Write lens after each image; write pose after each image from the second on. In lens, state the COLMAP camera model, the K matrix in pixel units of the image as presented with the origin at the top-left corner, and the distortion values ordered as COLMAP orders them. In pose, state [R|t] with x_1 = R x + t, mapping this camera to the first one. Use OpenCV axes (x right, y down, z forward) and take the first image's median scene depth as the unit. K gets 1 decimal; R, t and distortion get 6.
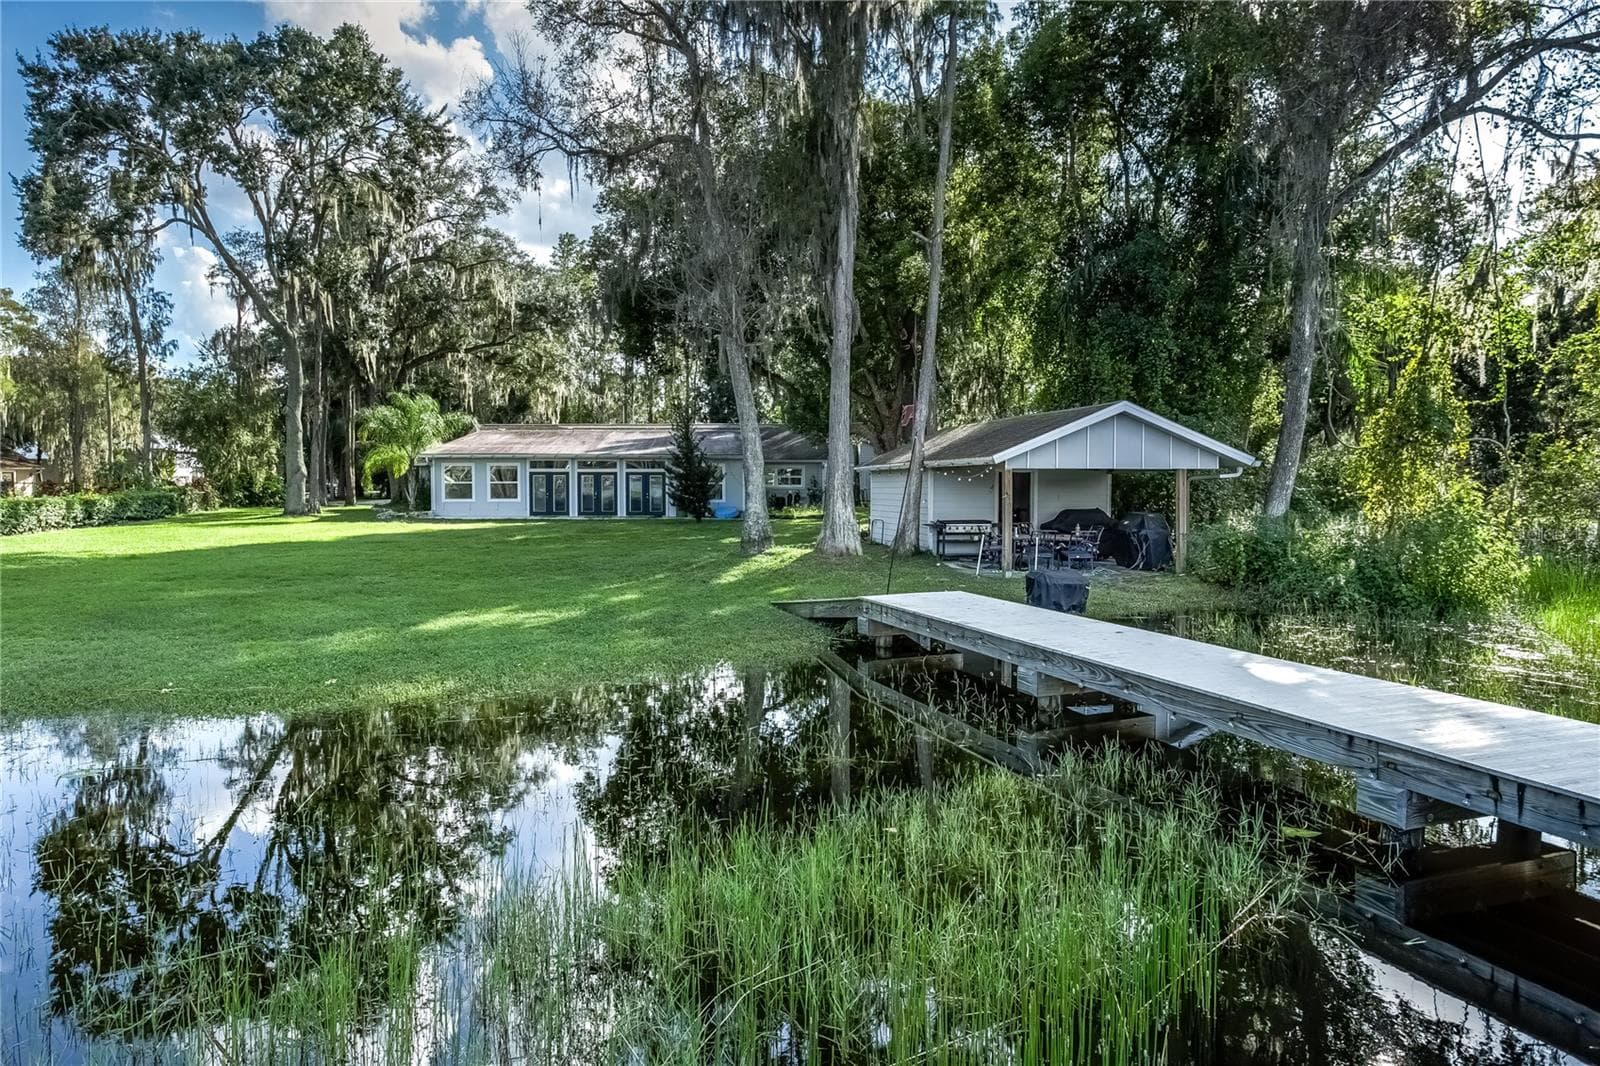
lens RADIAL K [[798.5, 0, 732.6], [0, 798.5, 516.7], [0, 0, 1]] dist [-0.003457, 0.000037]
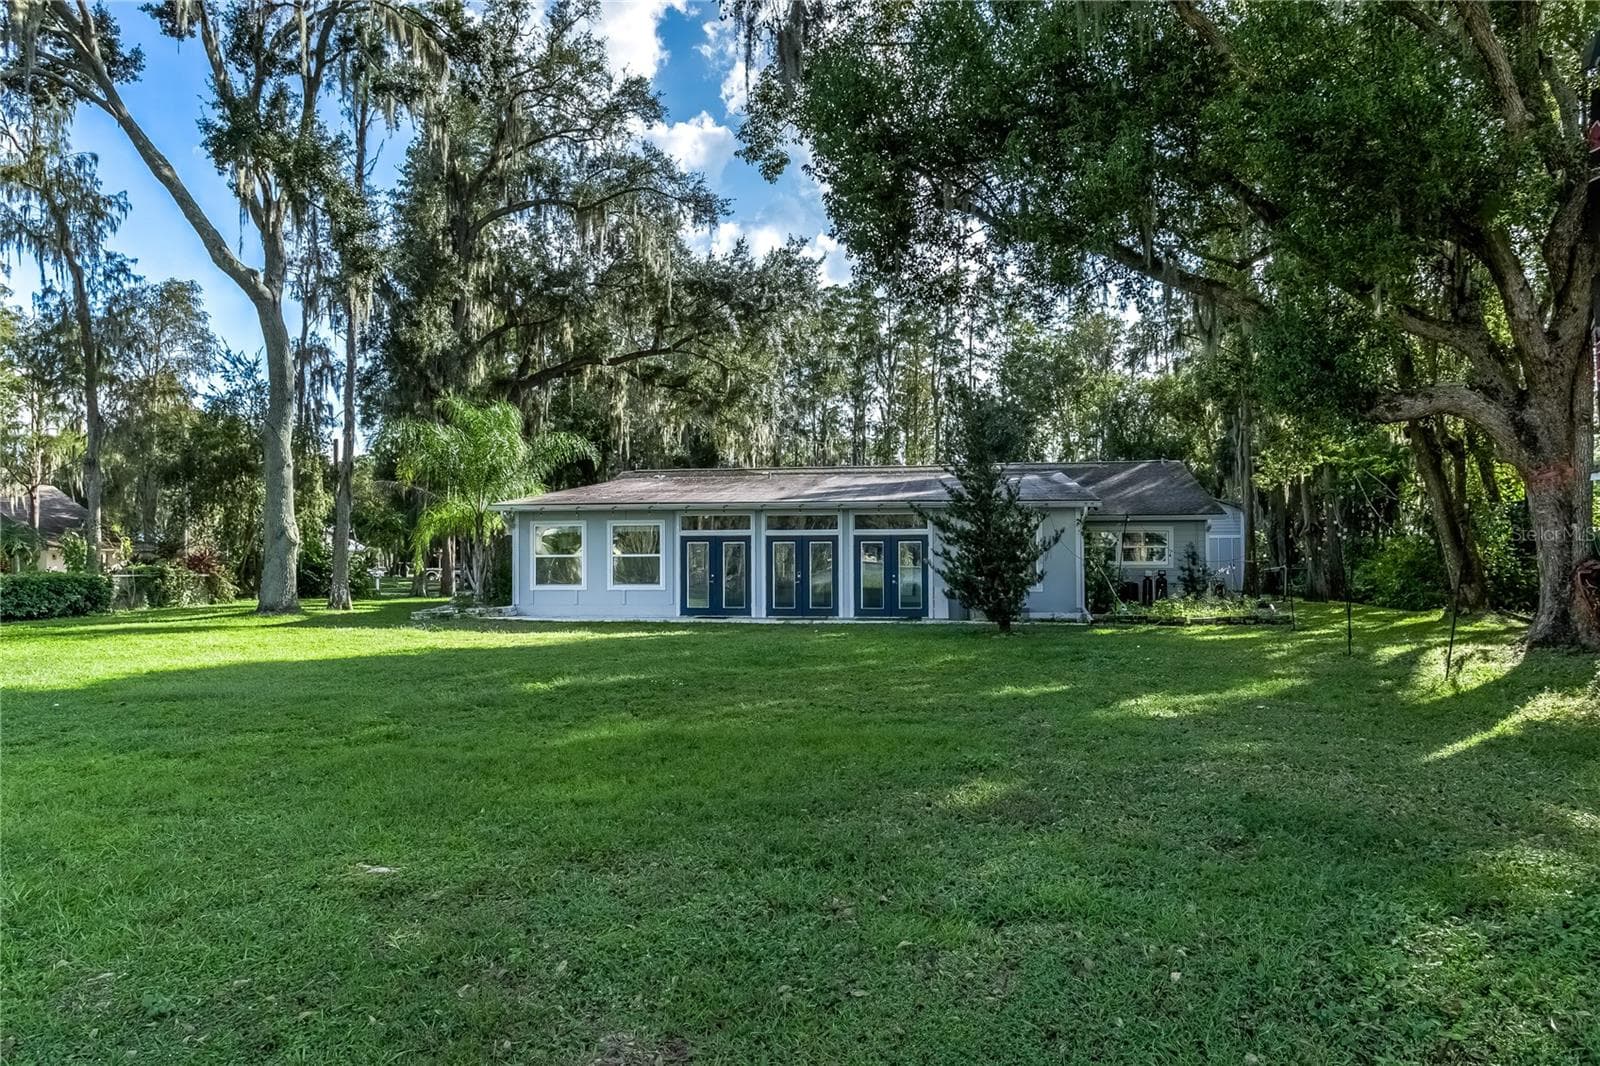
lens RADIAL K [[805.3, 0, 800.4], [0, 805.3, 555.4], [0, 0, 1]] dist [-0.002926, -0.000273]
pose [[0.980002, -0.008359, -0.198814, -0.061554], [-0.004705, 0.997865, -0.065144, -0.006713], [0.198934, 0.064777, 0.977870, 0.465843]]
